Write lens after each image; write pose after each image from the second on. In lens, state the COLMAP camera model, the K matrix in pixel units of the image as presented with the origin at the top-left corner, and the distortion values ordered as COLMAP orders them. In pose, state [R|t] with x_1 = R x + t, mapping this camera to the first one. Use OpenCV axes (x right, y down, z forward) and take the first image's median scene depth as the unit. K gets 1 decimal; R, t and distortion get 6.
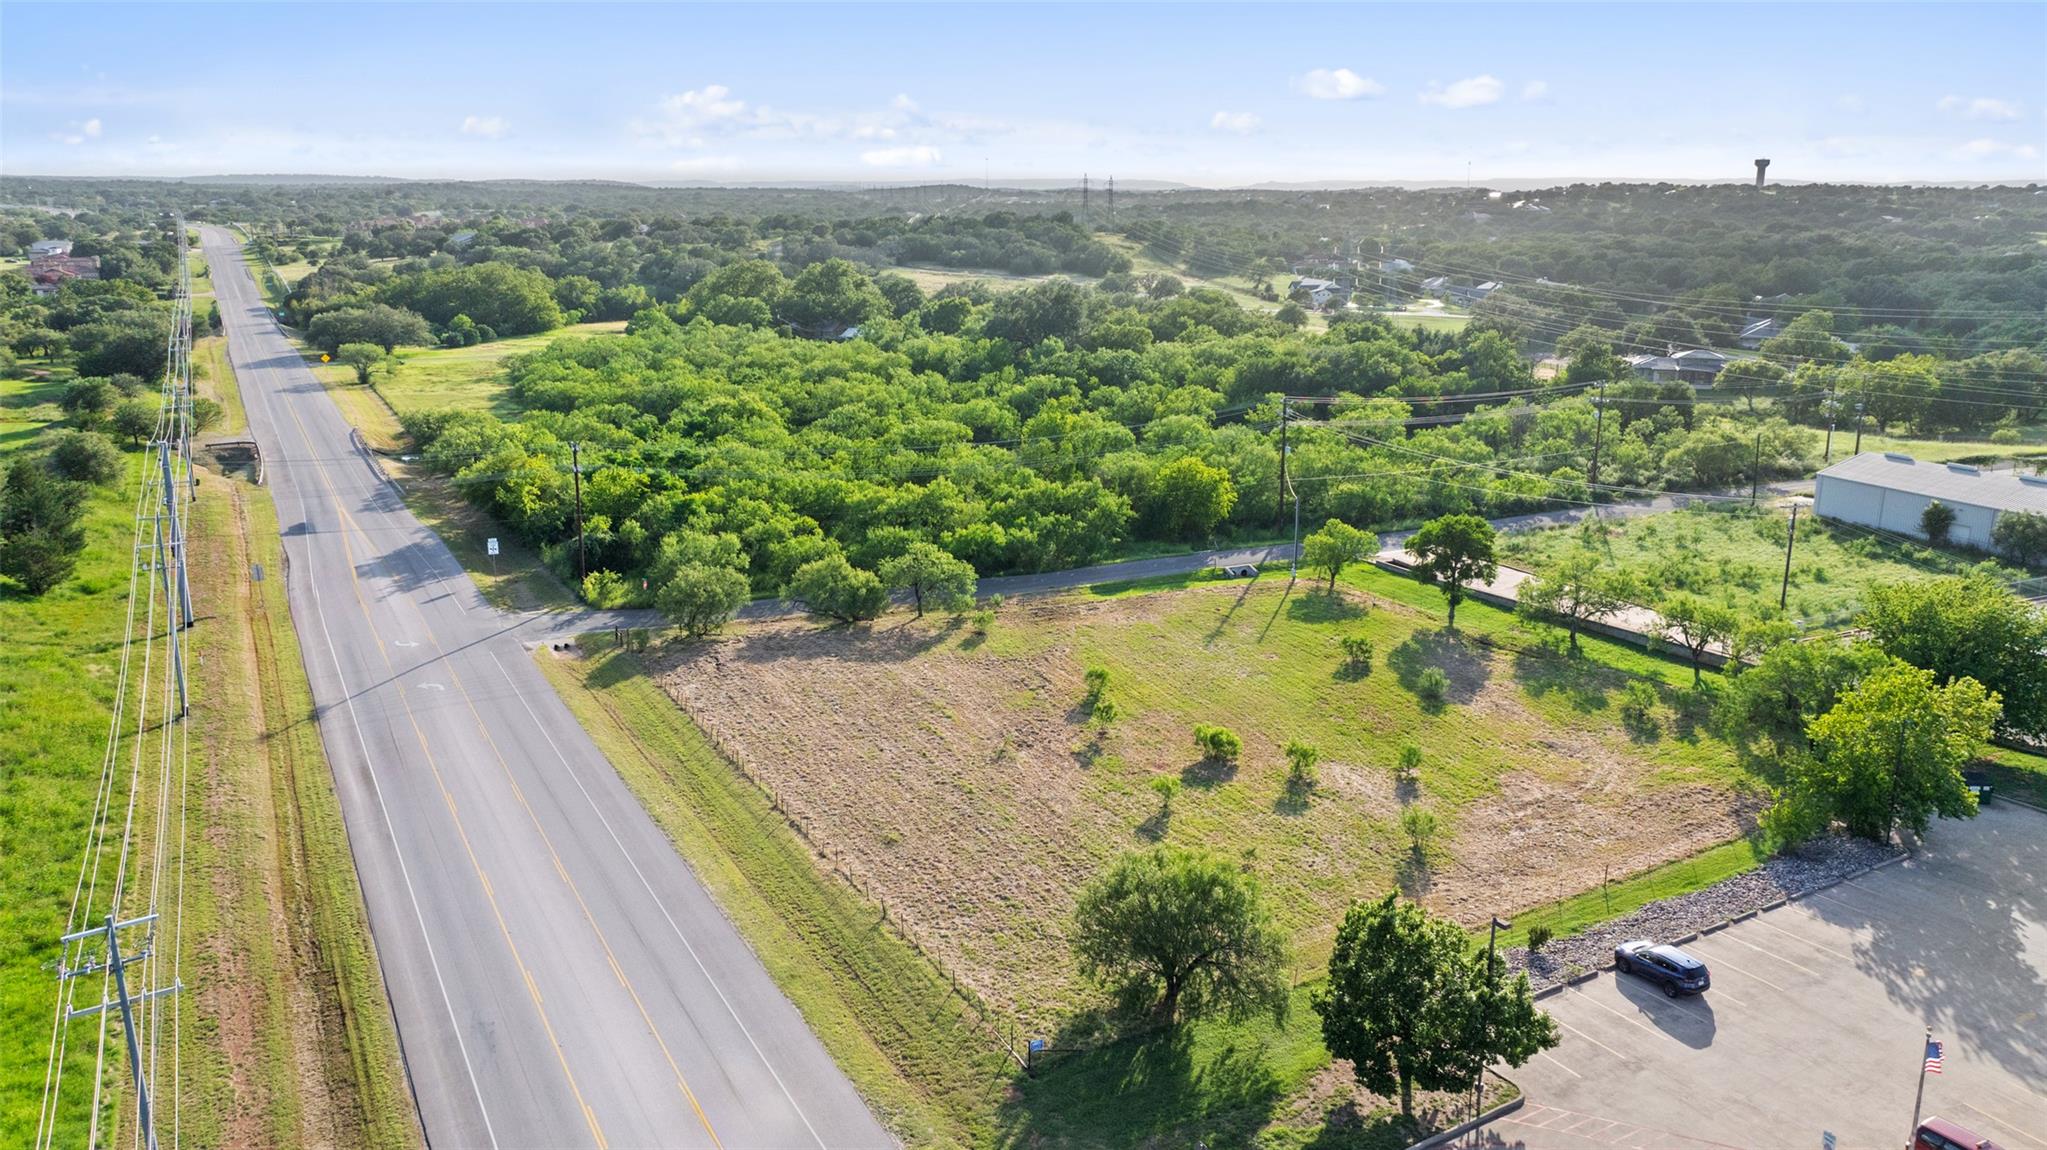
lens RADIAL K [[1441.6, 0, 1035.4], [0, 1441.6, 580.5], [0, 0, 1]] dist [-0.025113, 0.019037]
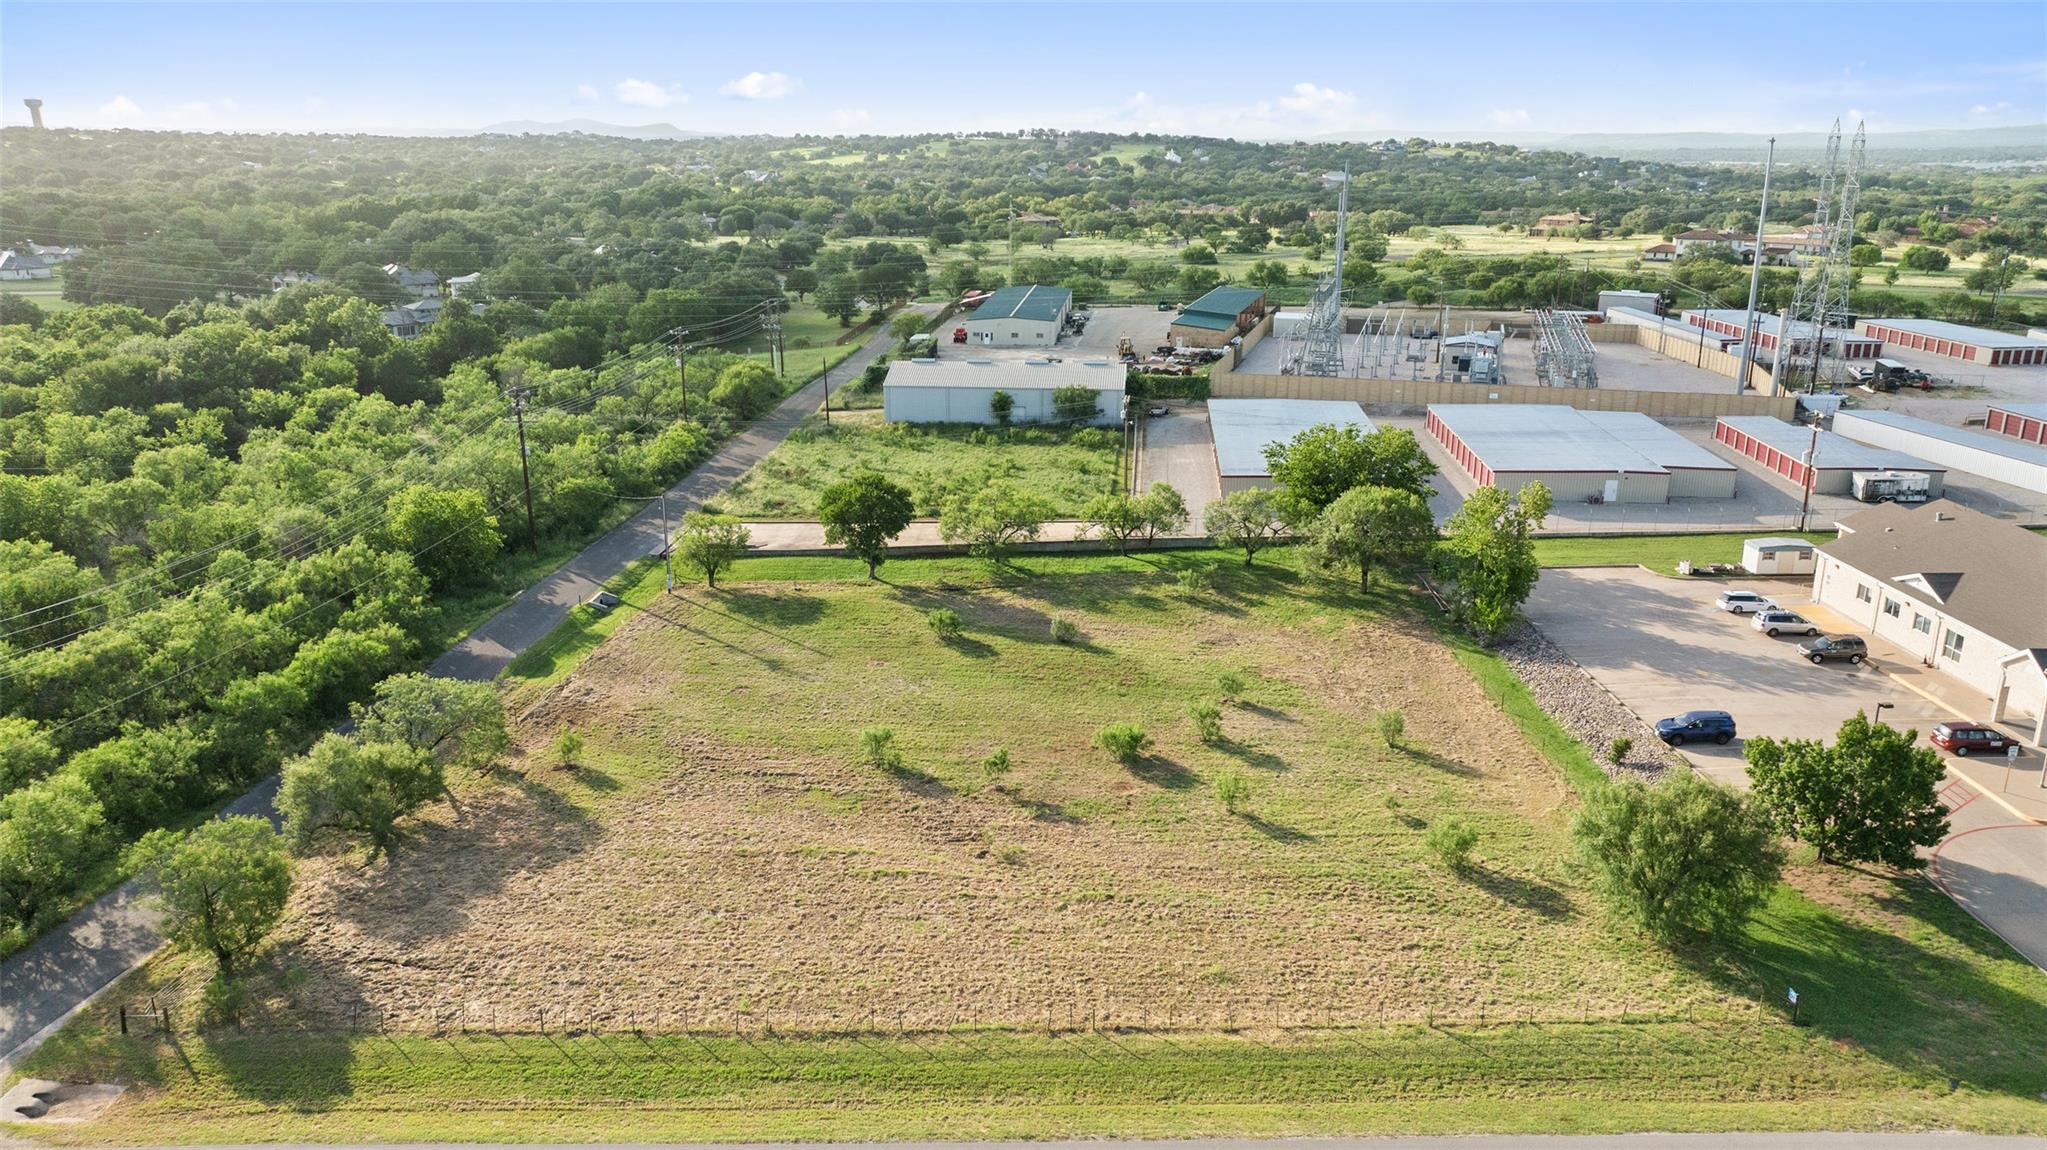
lens RADIAL K [[1441.6, 0, 1011.1], [0, 1441.6, 568.4], [0, 0, 1]] dist [-0.025113, 0.019037]
pose [[0.486805, -0.251040, 0.836660, -0.474425], [0.227373, 0.961212, 0.156117, -0.111401], [-0.843399, 0.114236, 0.525003, 0.422288]]
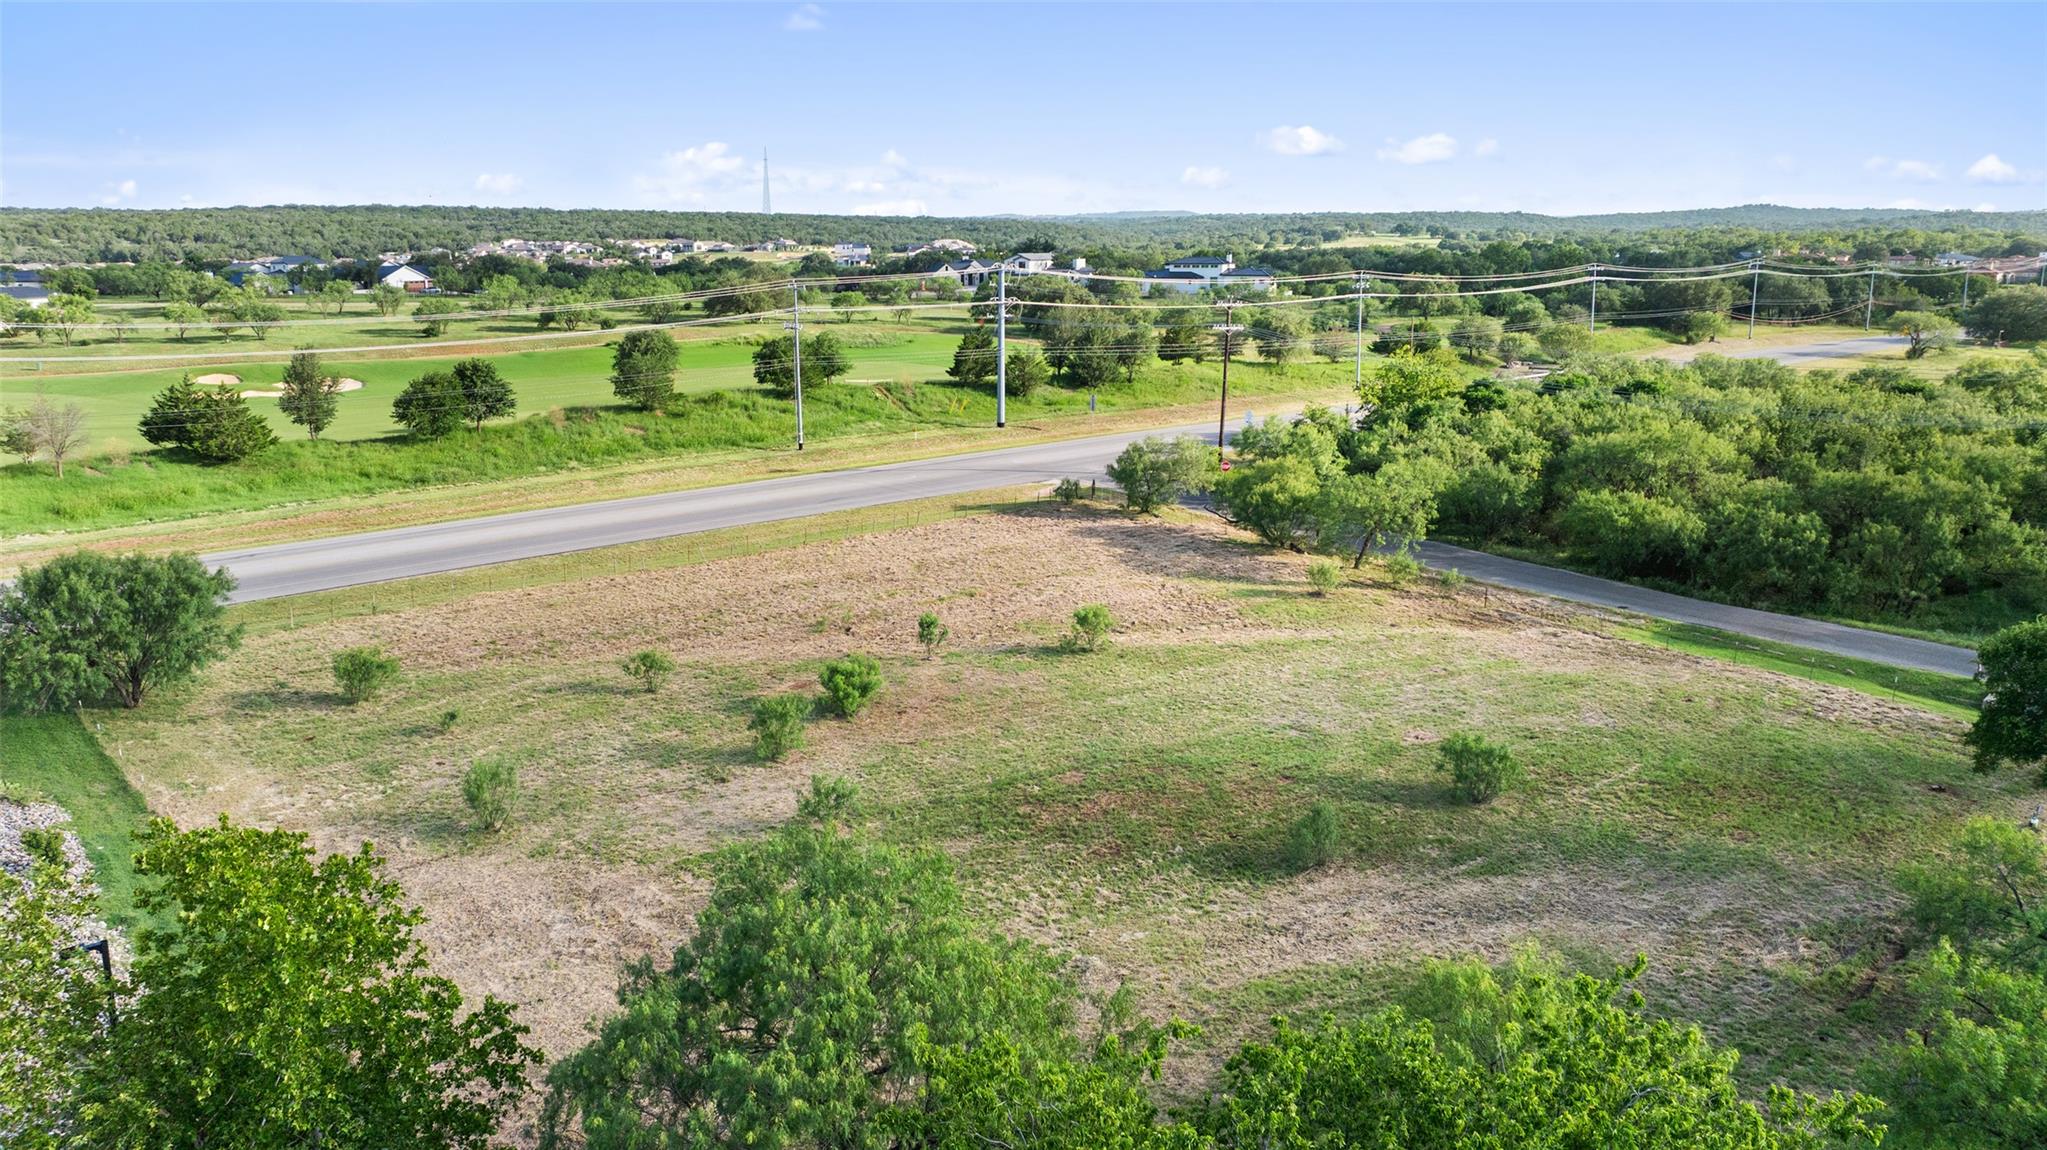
lens RADIAL K [[1441.6, 0, 967.4], [0, 1441.6, 609.3], [0, 0, 1]] dist [-0.025113, 0.019037]
pose [[0.186890, 0.238172, -0.953072, 0.548127], [-0.244147, 0.950987, 0.189776, -0.041554], [0.951559, 0.197223, 0.235879, 0.659861]]
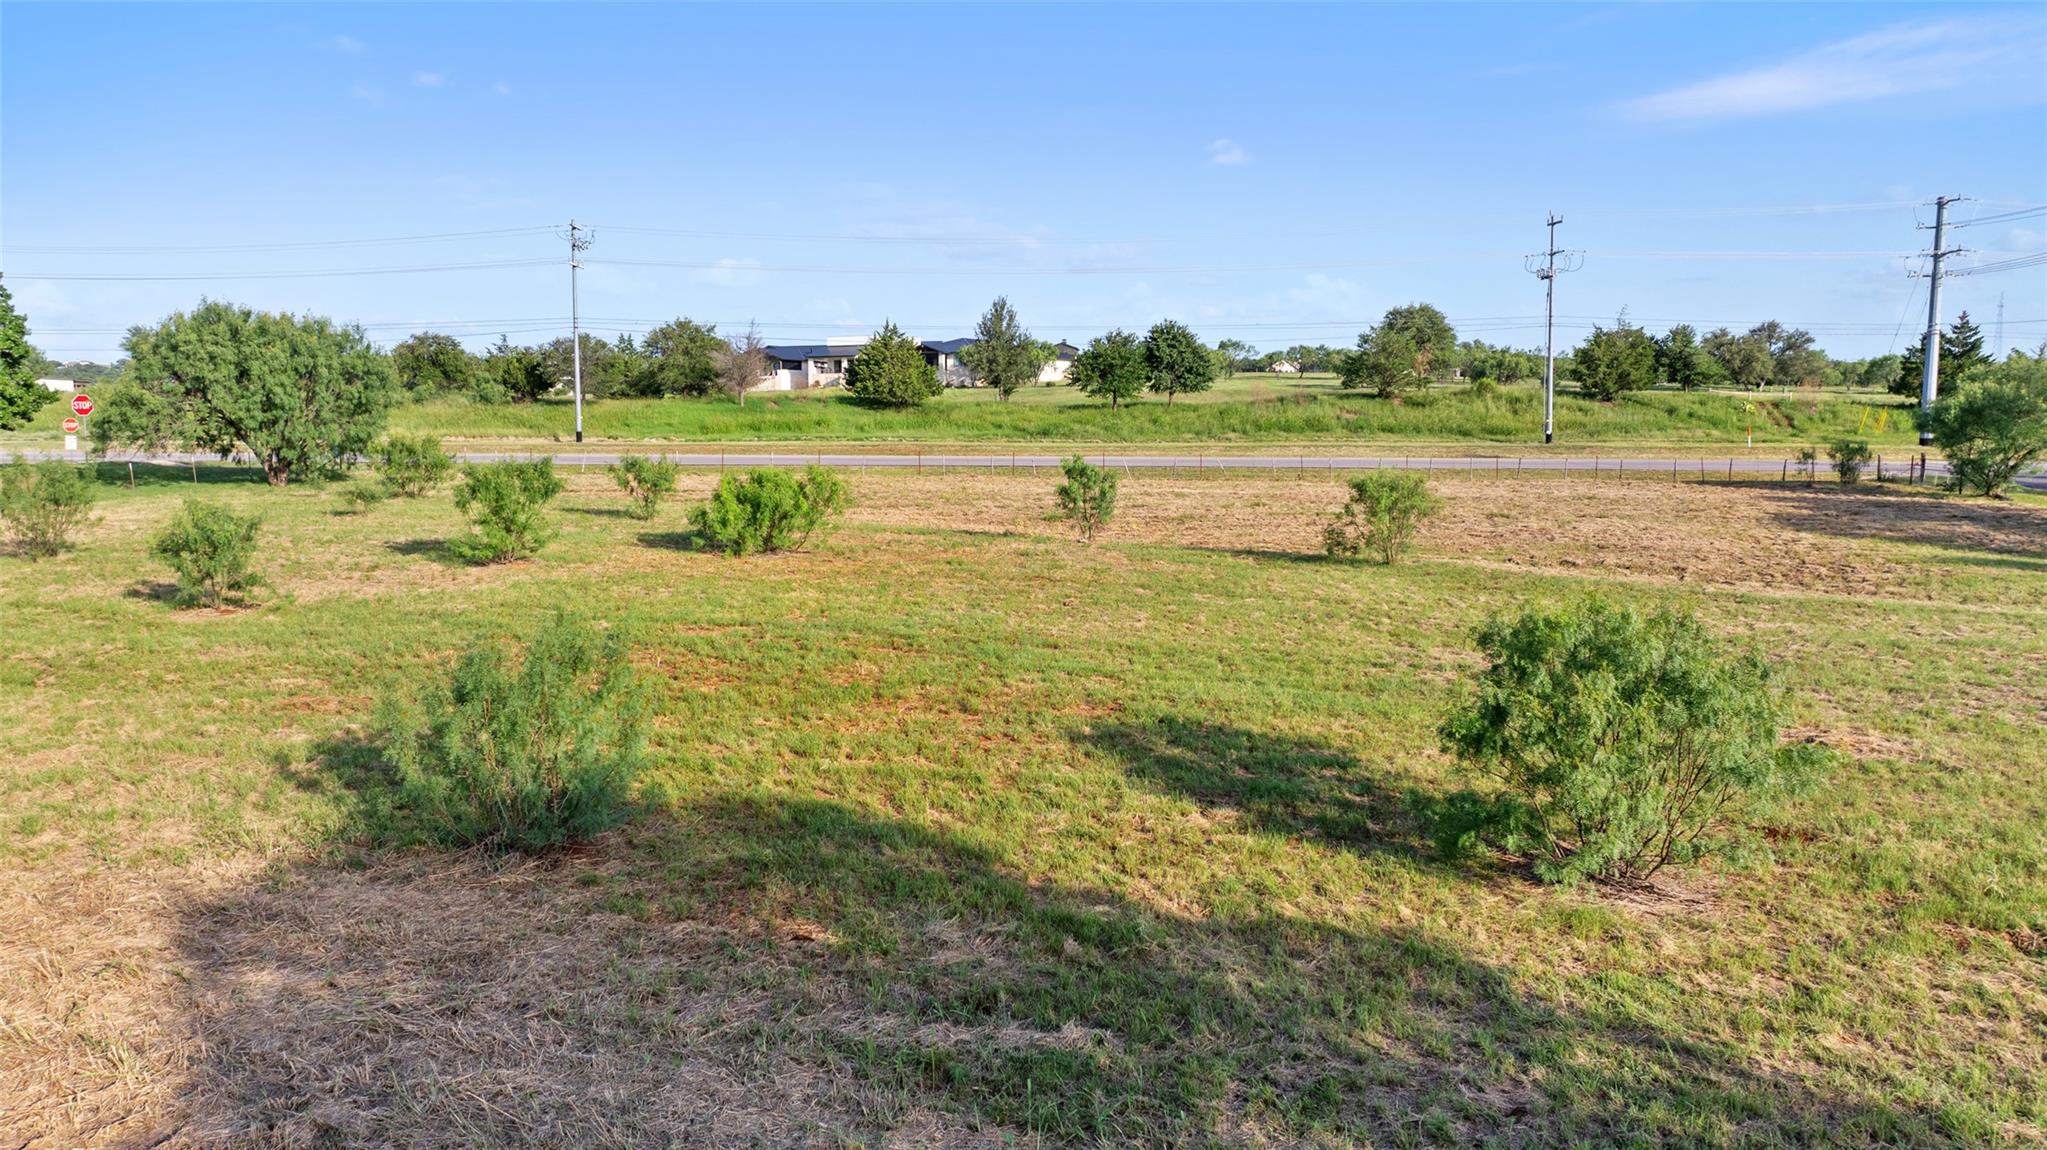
lens RADIAL K [[1441.6, 0, 1029.3], [0, 1441.6, 564.3], [0, 0, 1]] dist [-0.025113, 0.019037]
pose [[-0.523218, 0.083964, -0.848052, 0.296160], [-0.226586, 0.945608, 0.233418, 0.019099], [0.821524, 0.314285, -0.475735, 0.910001]]
